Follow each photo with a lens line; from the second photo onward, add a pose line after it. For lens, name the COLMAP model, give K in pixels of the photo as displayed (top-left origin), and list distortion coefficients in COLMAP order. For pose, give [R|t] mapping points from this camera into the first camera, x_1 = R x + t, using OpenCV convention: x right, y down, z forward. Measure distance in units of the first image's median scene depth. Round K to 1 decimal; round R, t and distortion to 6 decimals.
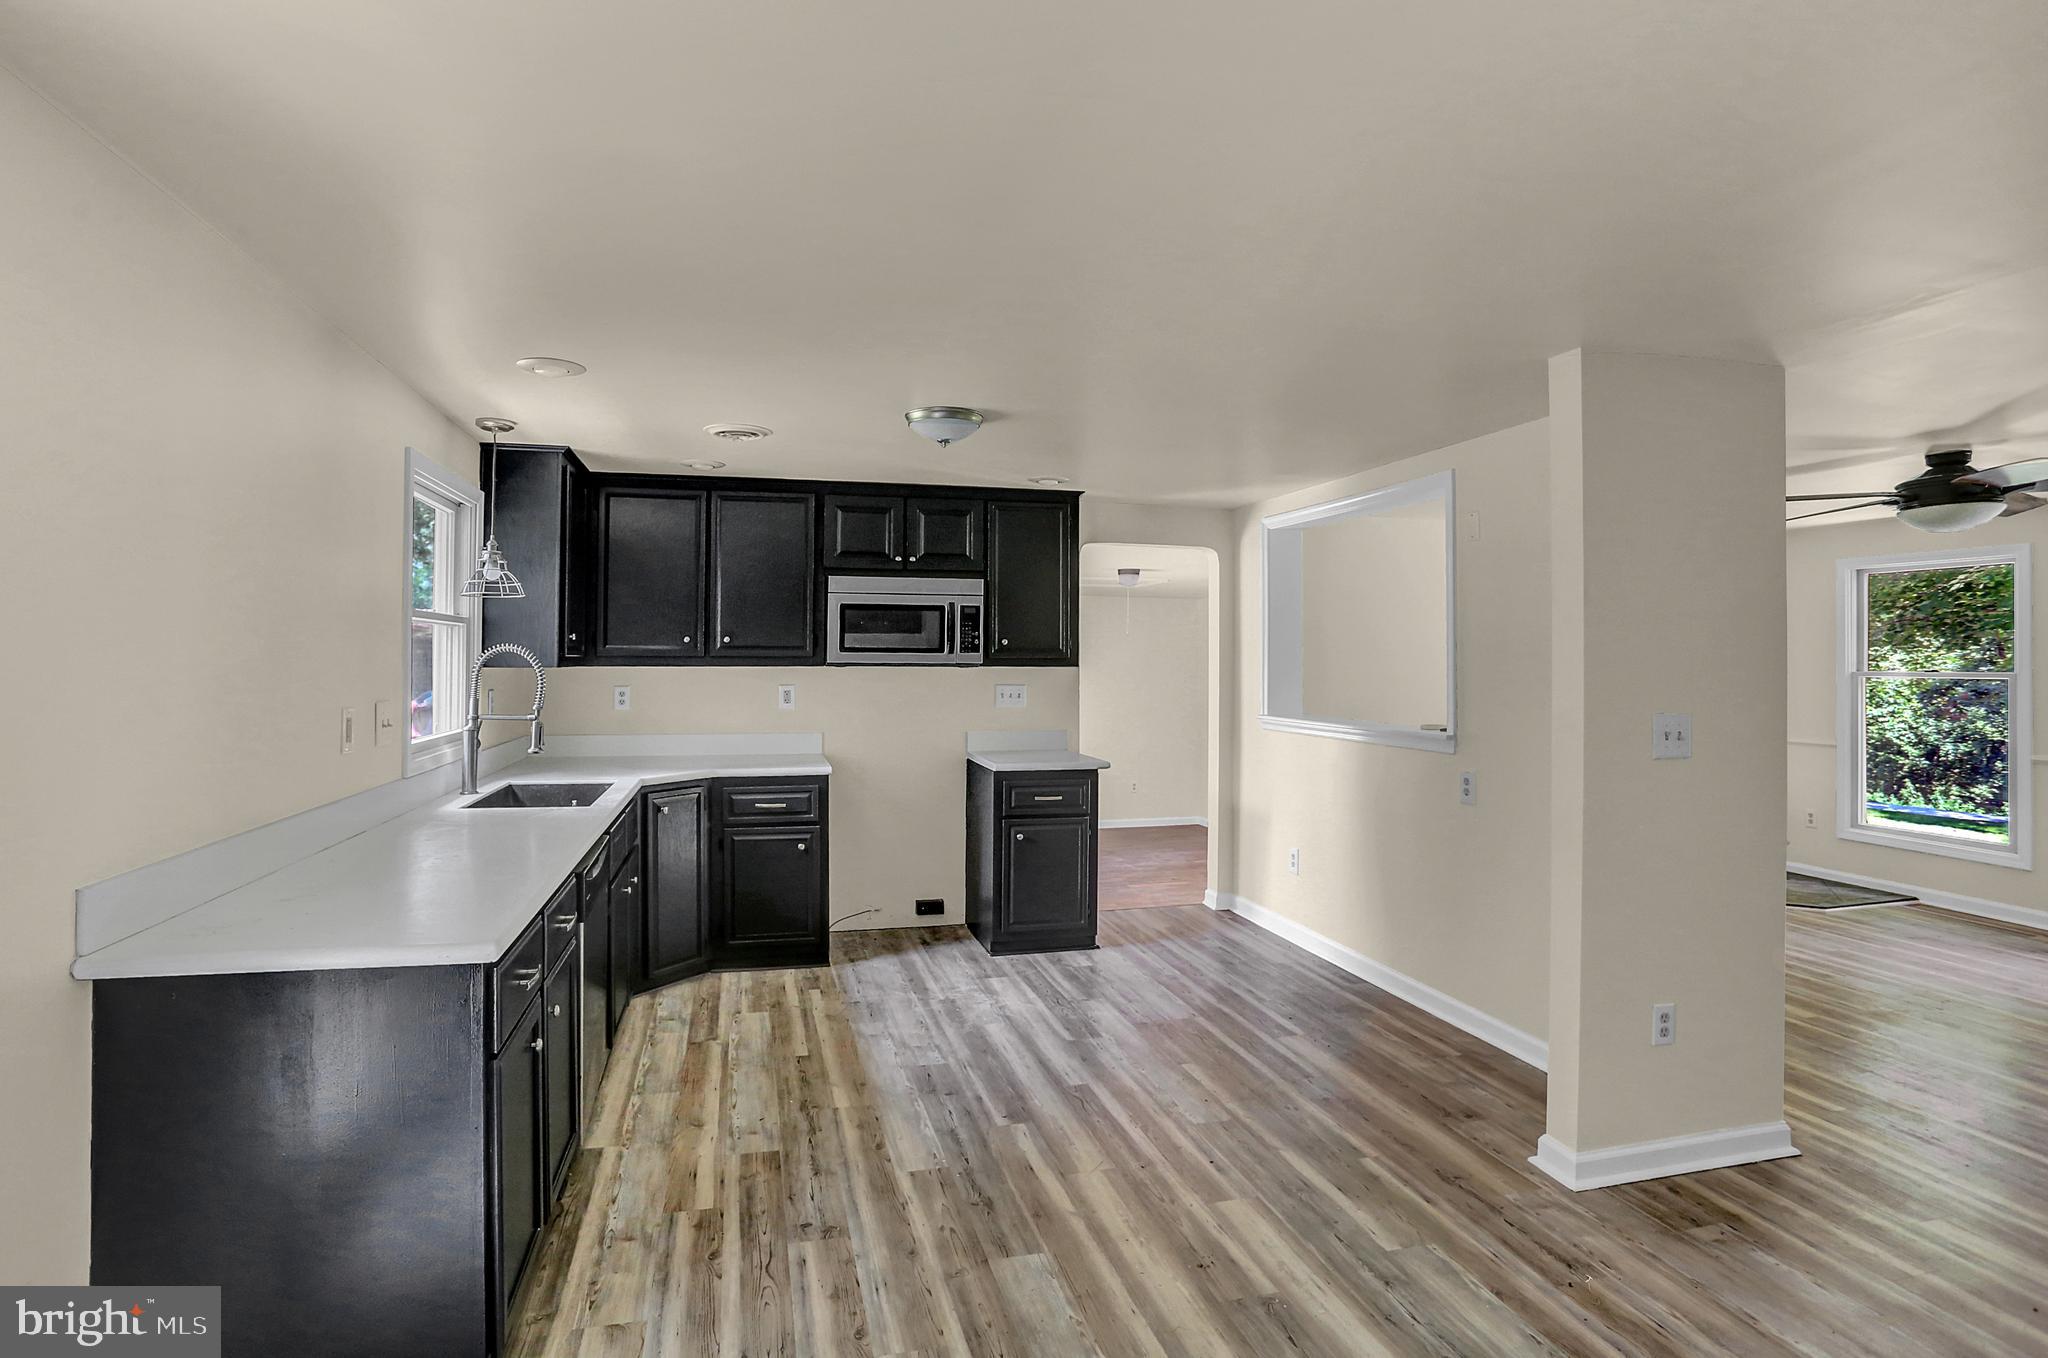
lens RADIAL K [[1022.7, 0, 1019.1], [0, 1022.7, 648.1], [0, 0, 1]] dist [-0.075288, 0.031807]
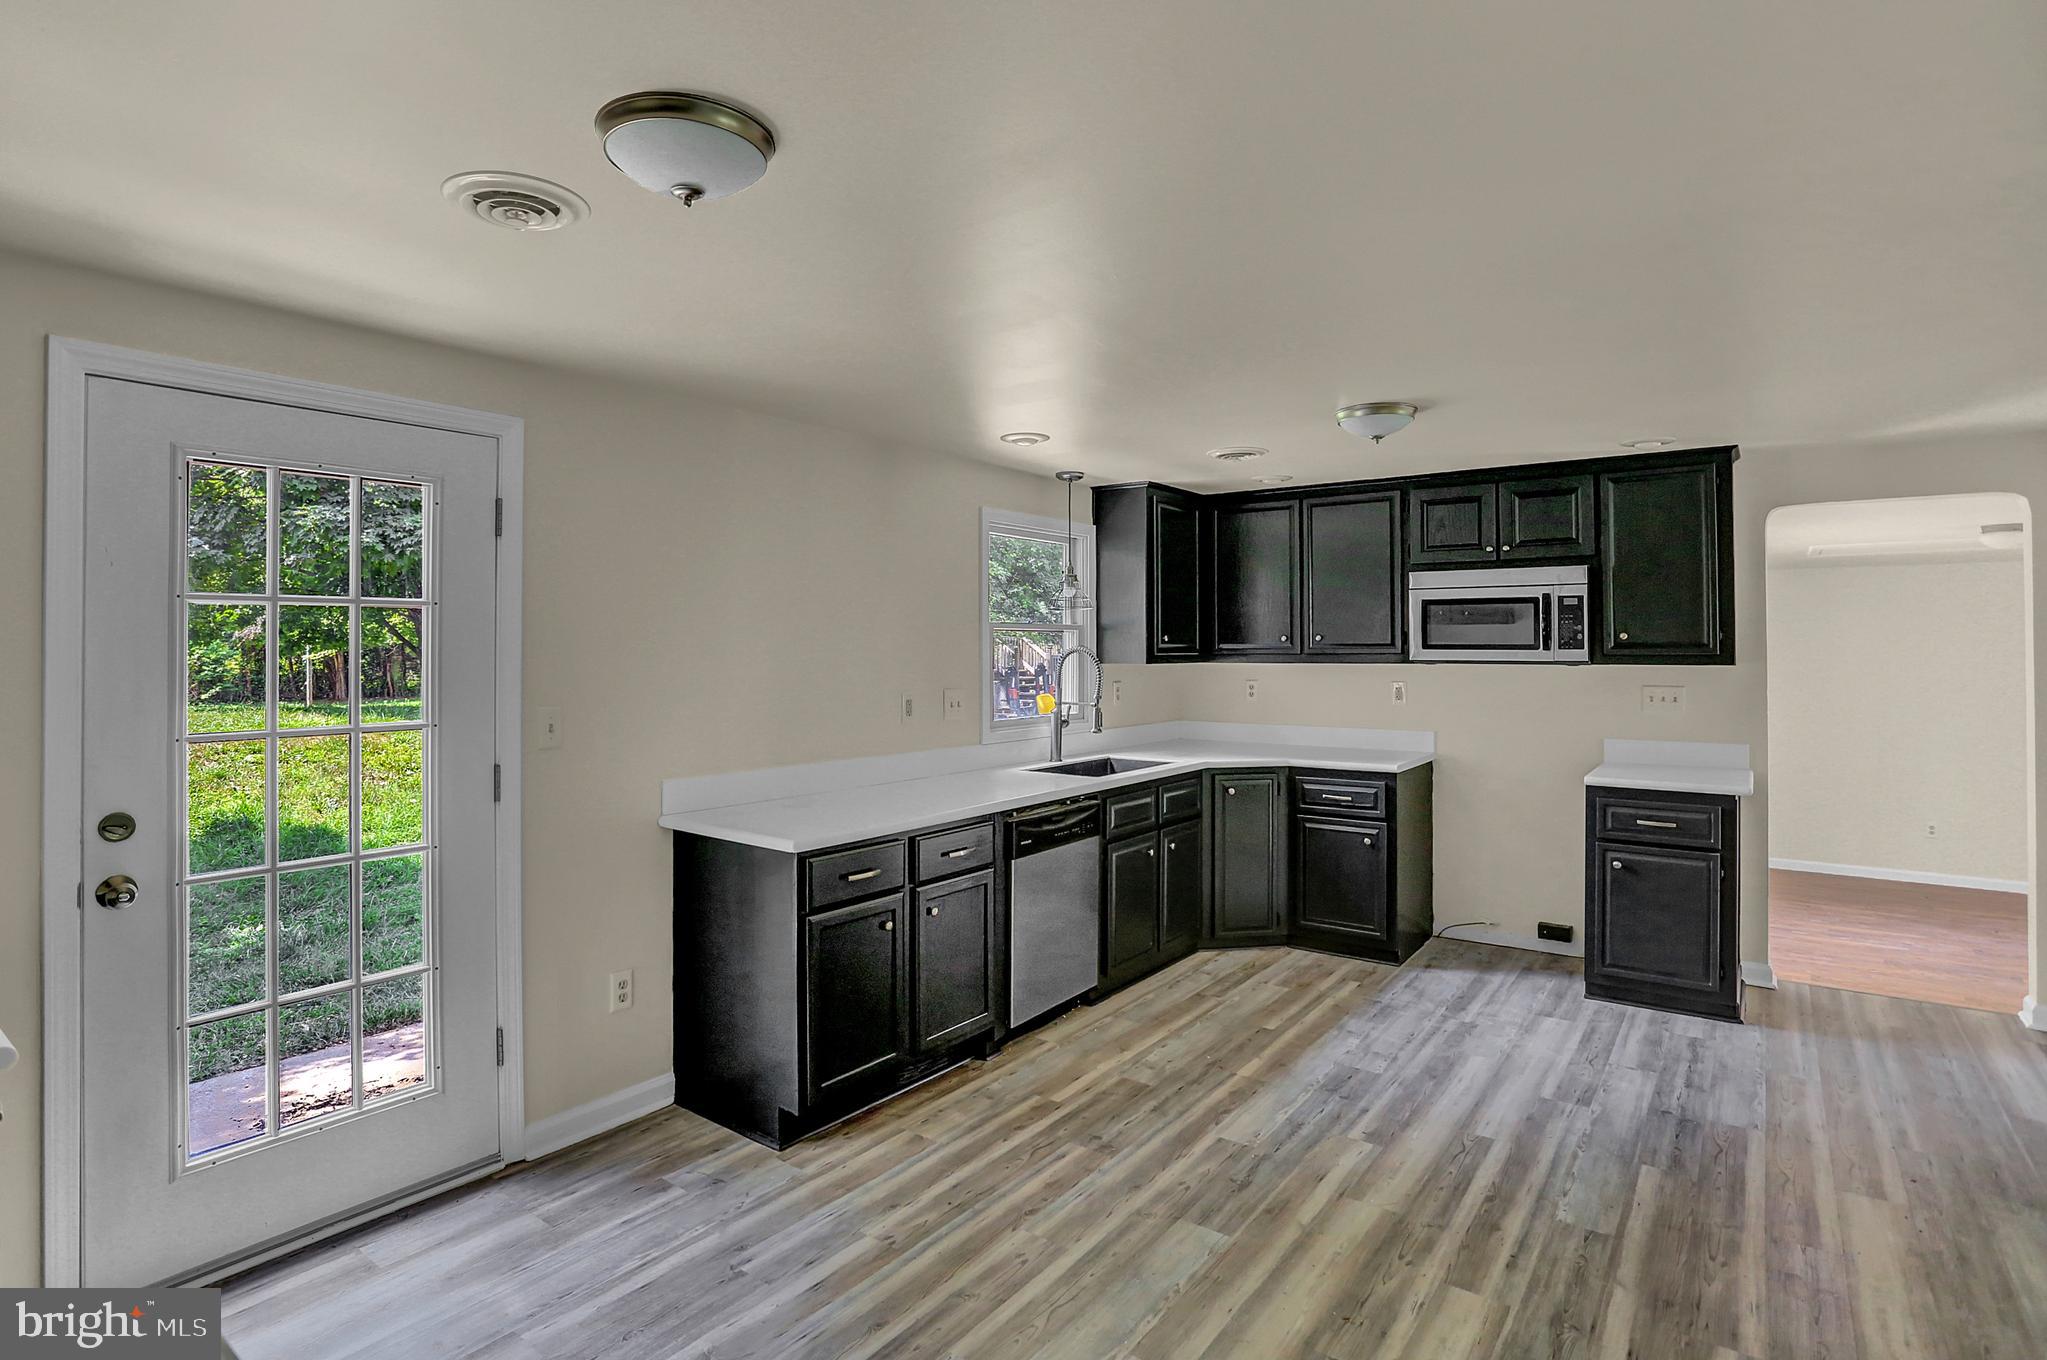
lens RADIAL K [[1017.6, 0, 999.8], [0, 1017.6, 633.1], [0, 0, 1]] dist [-0.075823, 0.032828]
pose [[0.629725, -0.016366, -0.776646, 0.373592], [0.012536, 0.999862, -0.010905, -0.007347], [0.776717, -0.002869, 0.629843, 0.091285]]
